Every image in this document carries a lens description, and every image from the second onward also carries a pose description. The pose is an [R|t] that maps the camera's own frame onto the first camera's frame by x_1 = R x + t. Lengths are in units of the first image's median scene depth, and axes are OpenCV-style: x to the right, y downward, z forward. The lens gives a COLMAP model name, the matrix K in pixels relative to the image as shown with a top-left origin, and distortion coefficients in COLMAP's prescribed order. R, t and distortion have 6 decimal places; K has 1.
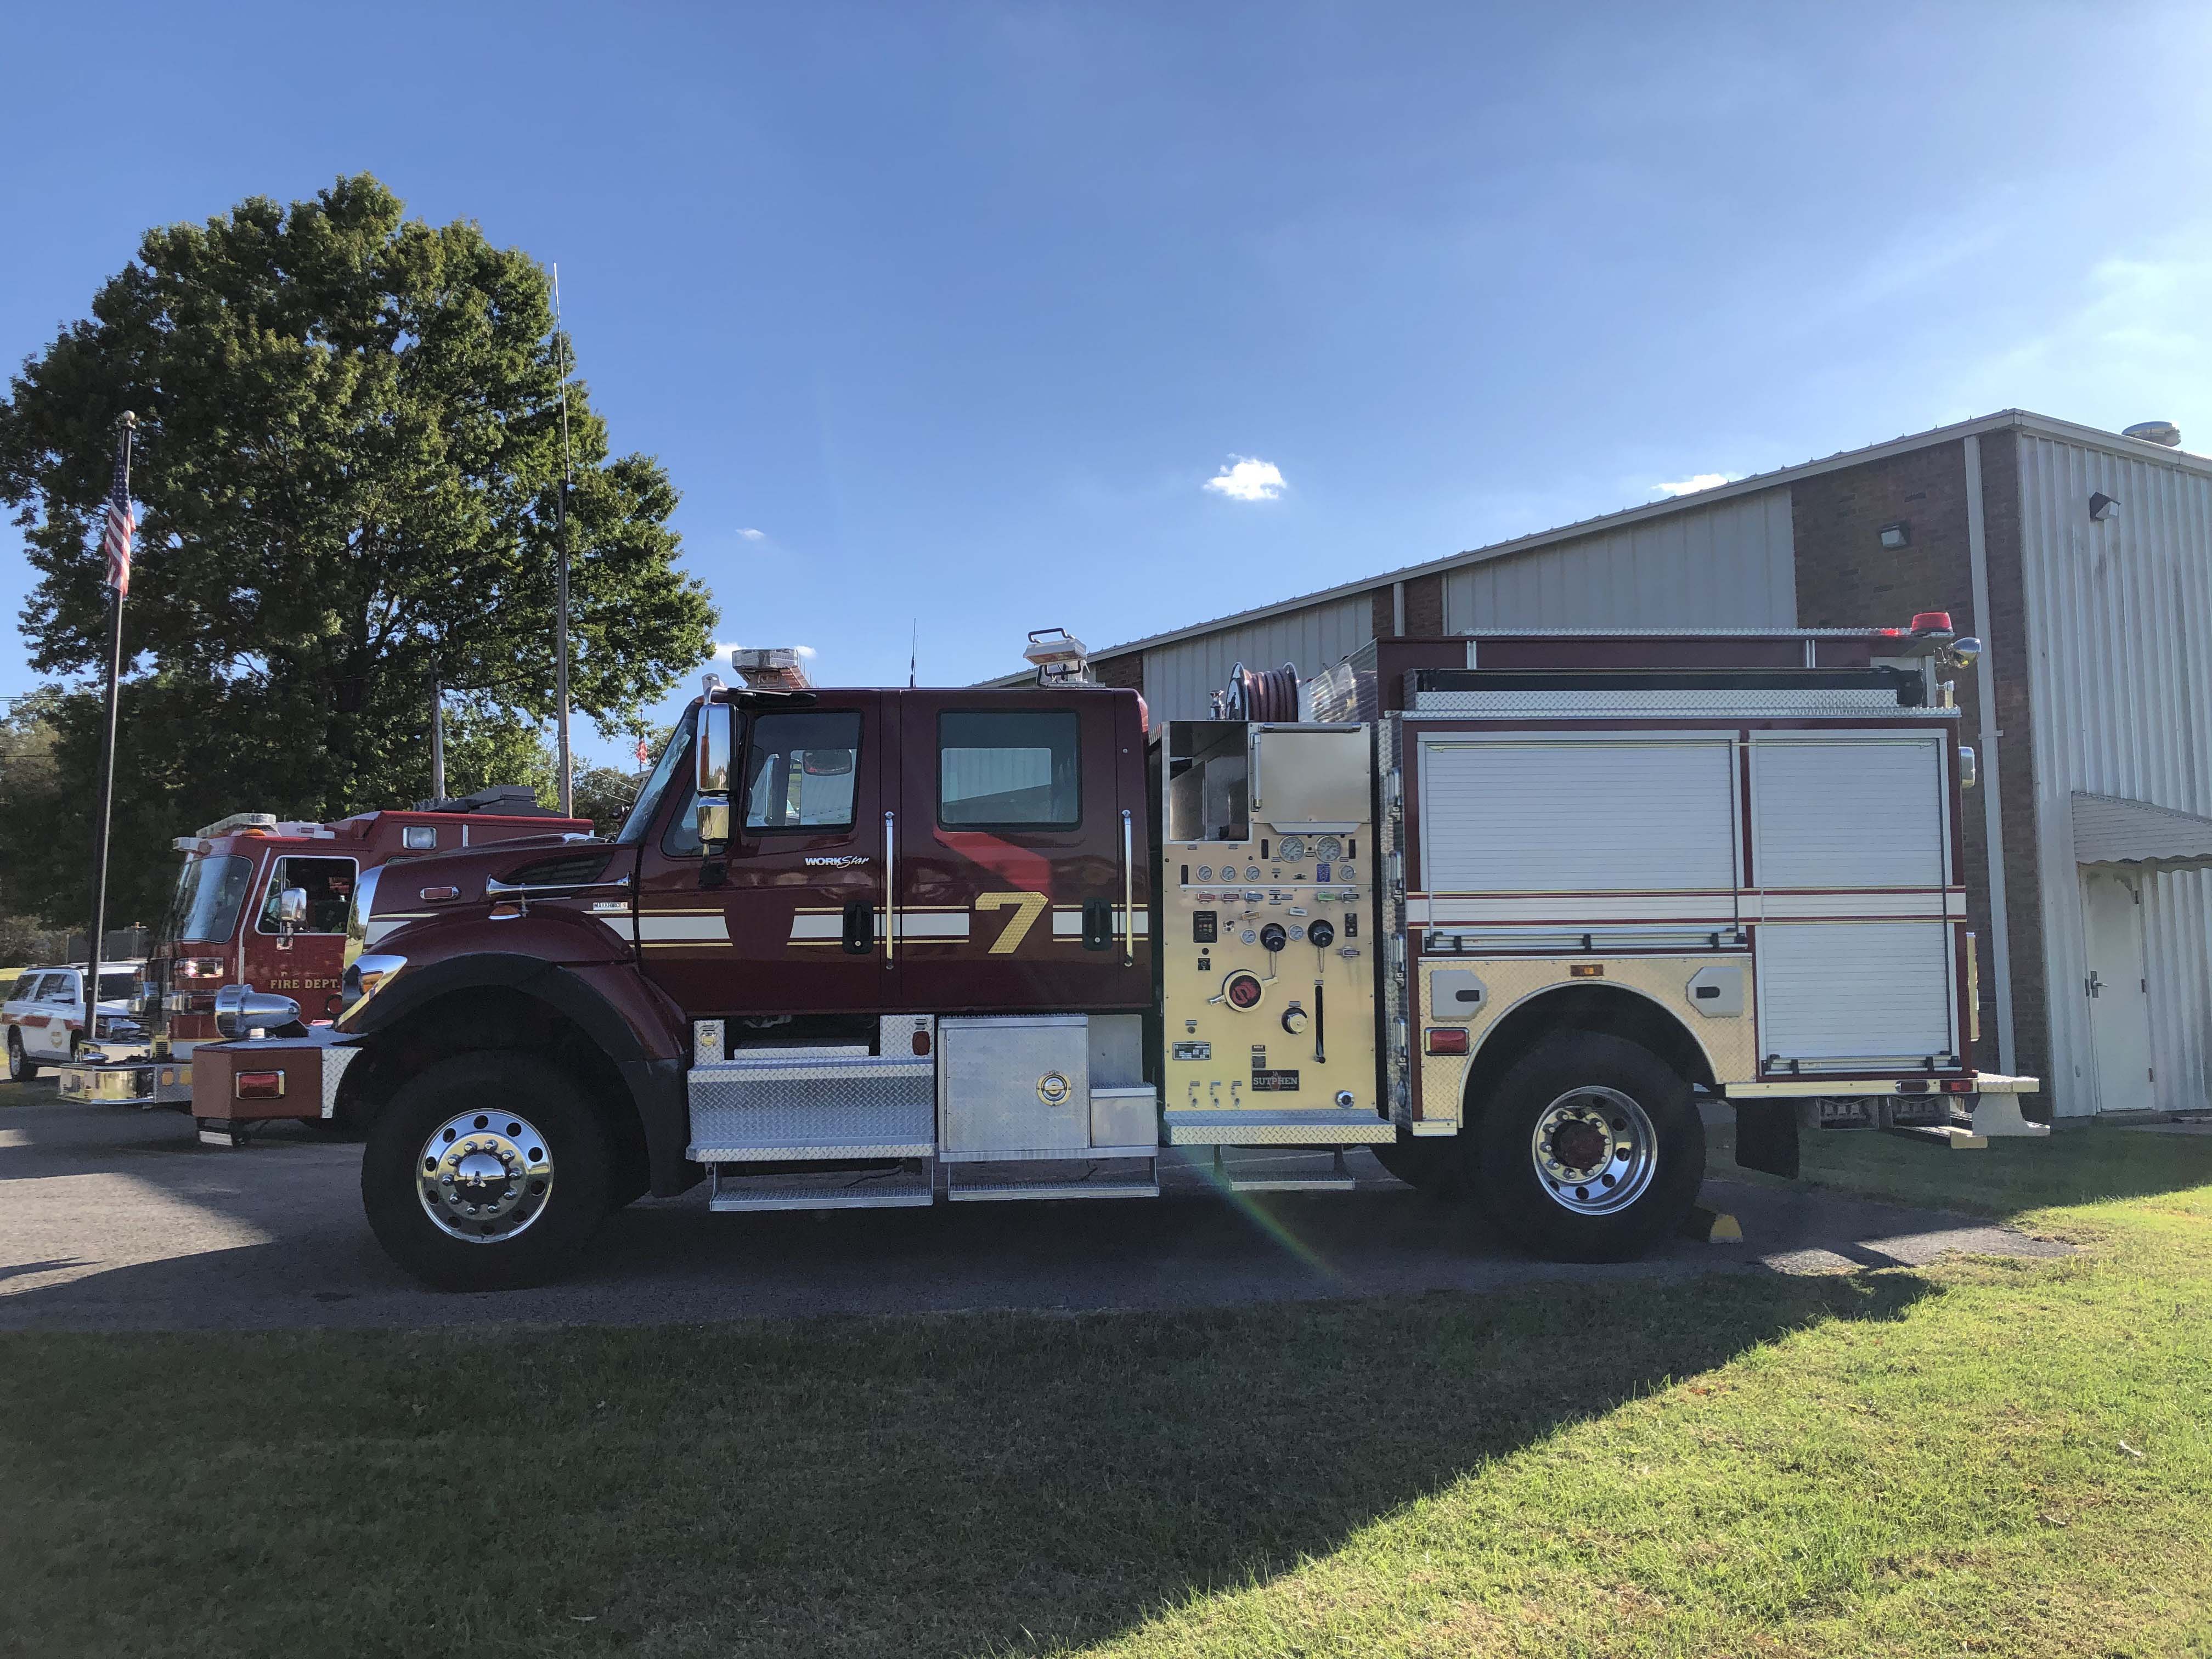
lens RADIAL K [[1837.2, 0, 1094.1], [0, 1837.2, 833.0], [0, 0, 1]] dist [0.006483, -0.004212]
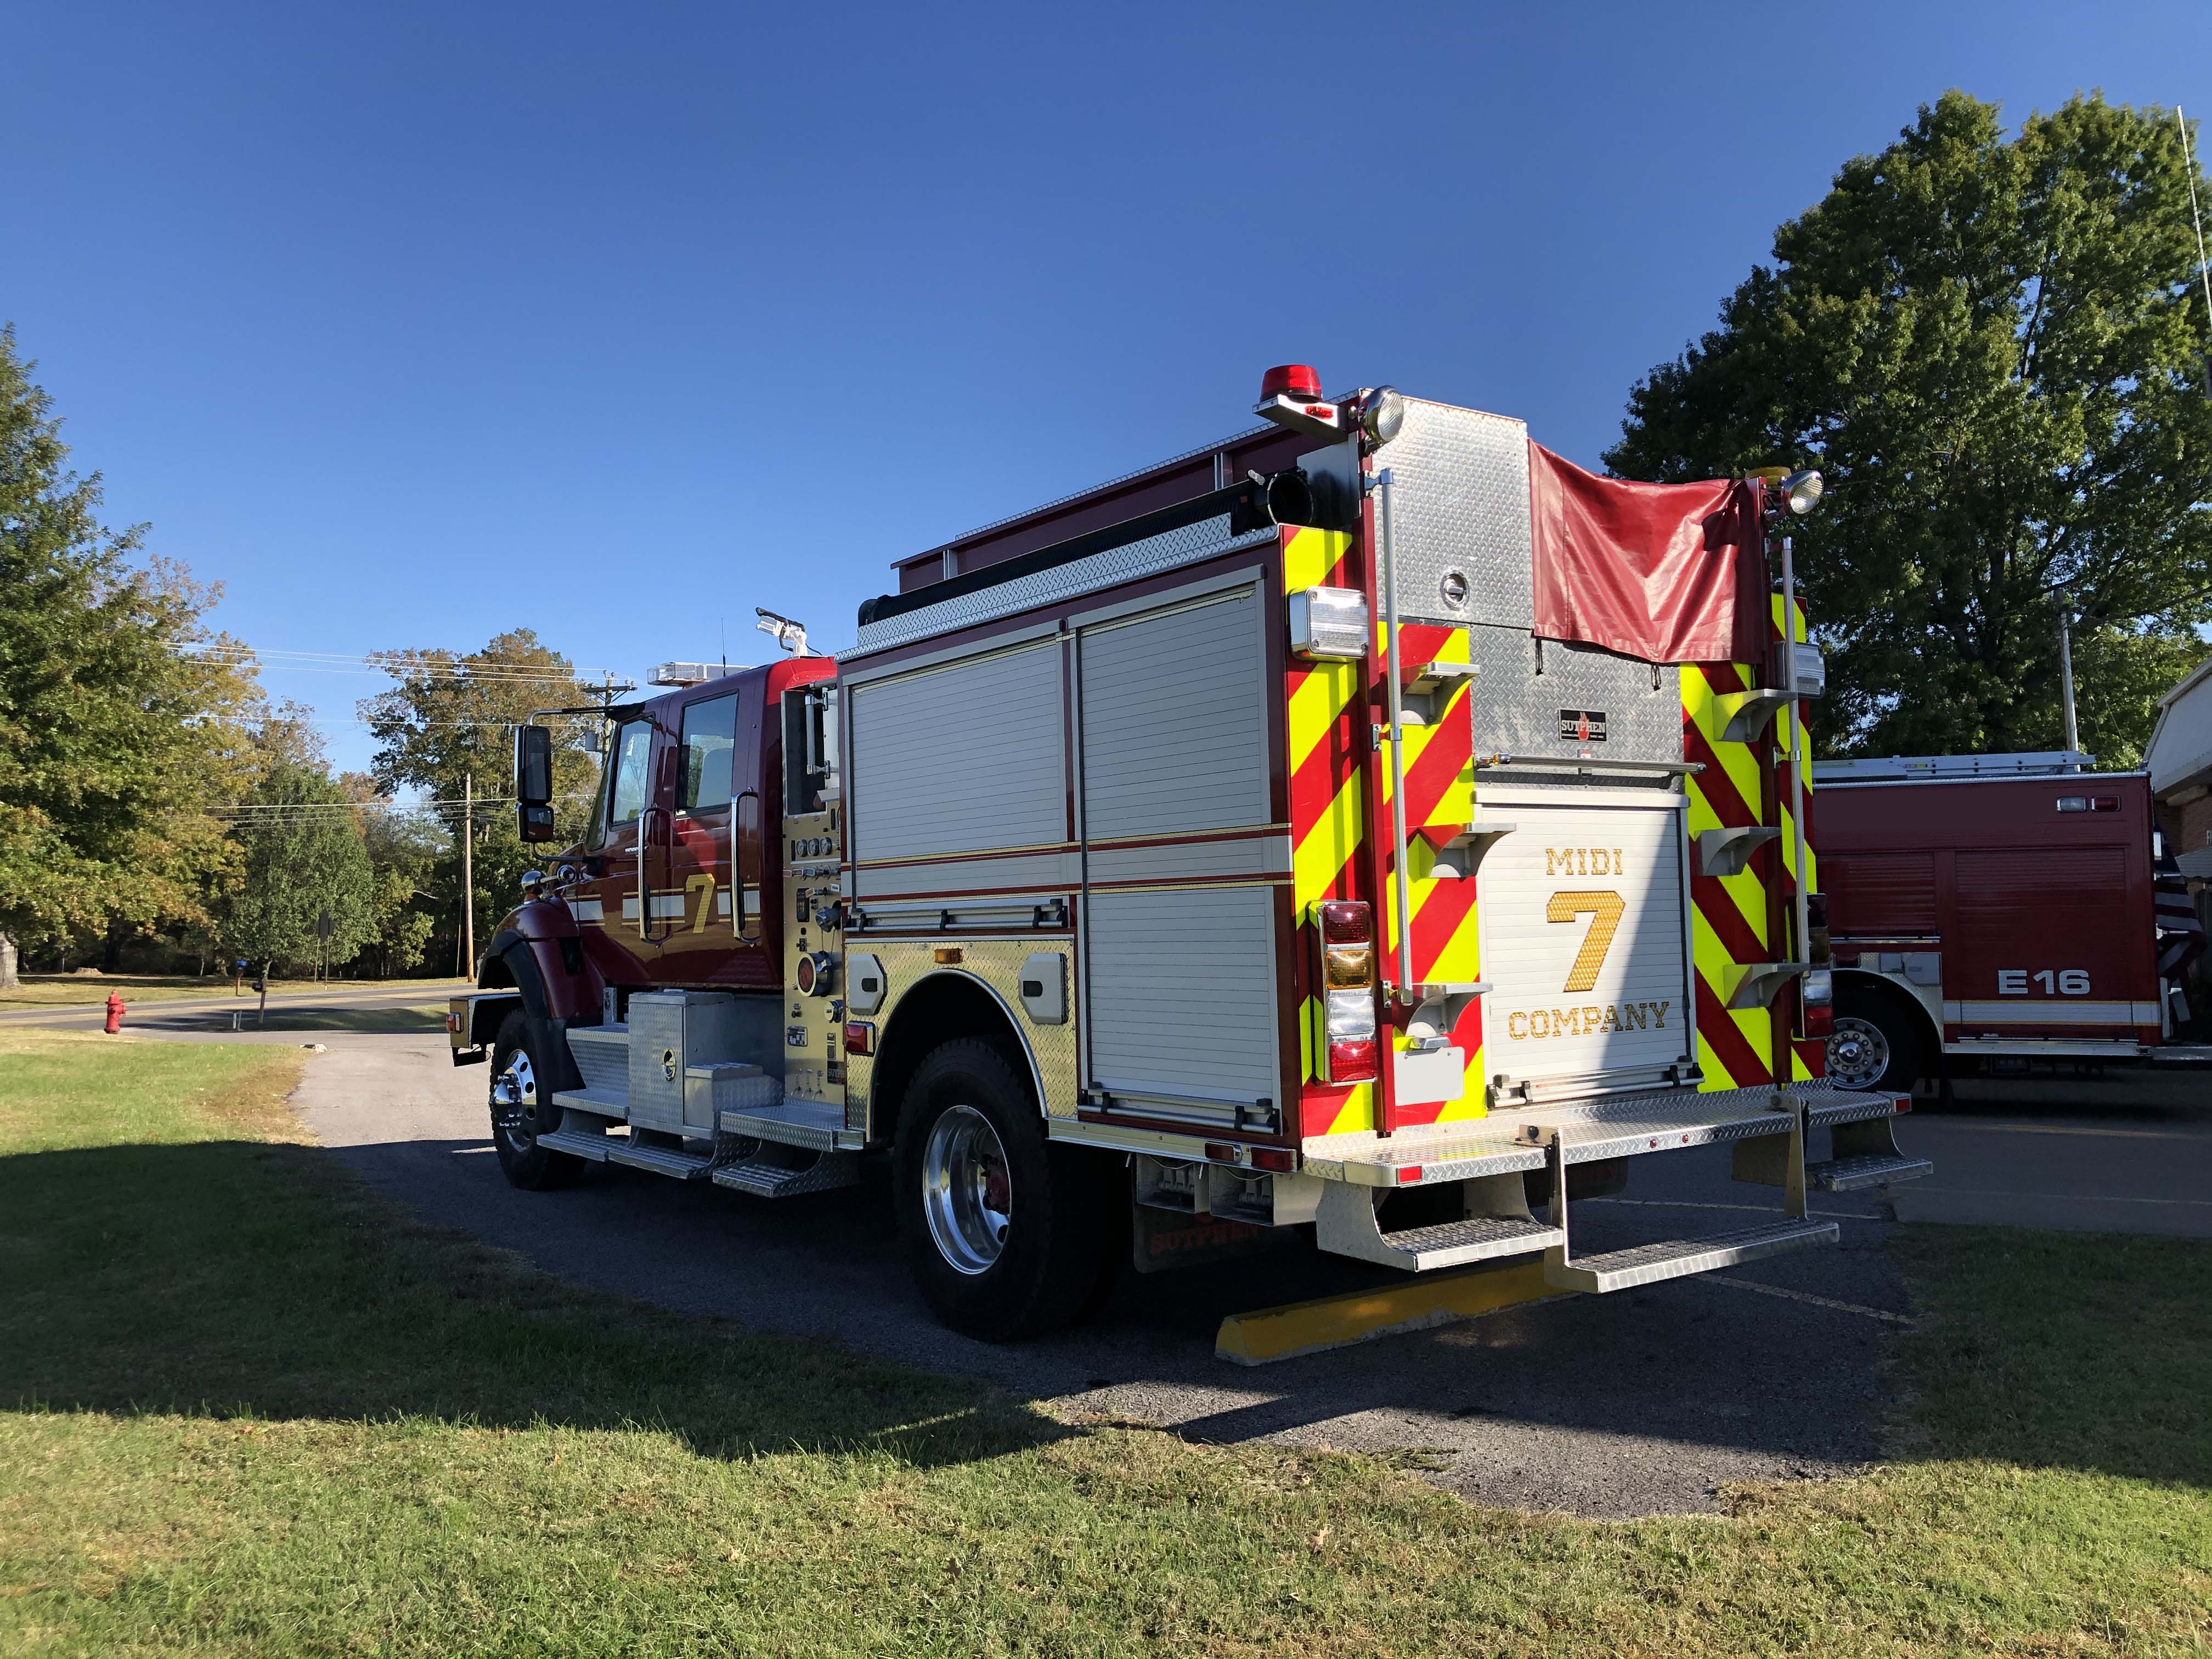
lens RADIAL K [[1837.2, 0, 1096.1], [0, 1837.2, 821.4], [0, 0, 1]] dist [0.006483, -0.004212]
pose [[0.500860, -0.048964, -0.864142, 0.959636], [0.063053, 0.997810, -0.019992, 0.036435], [0.863229, -0.044474, 0.502850, 0.655638]]
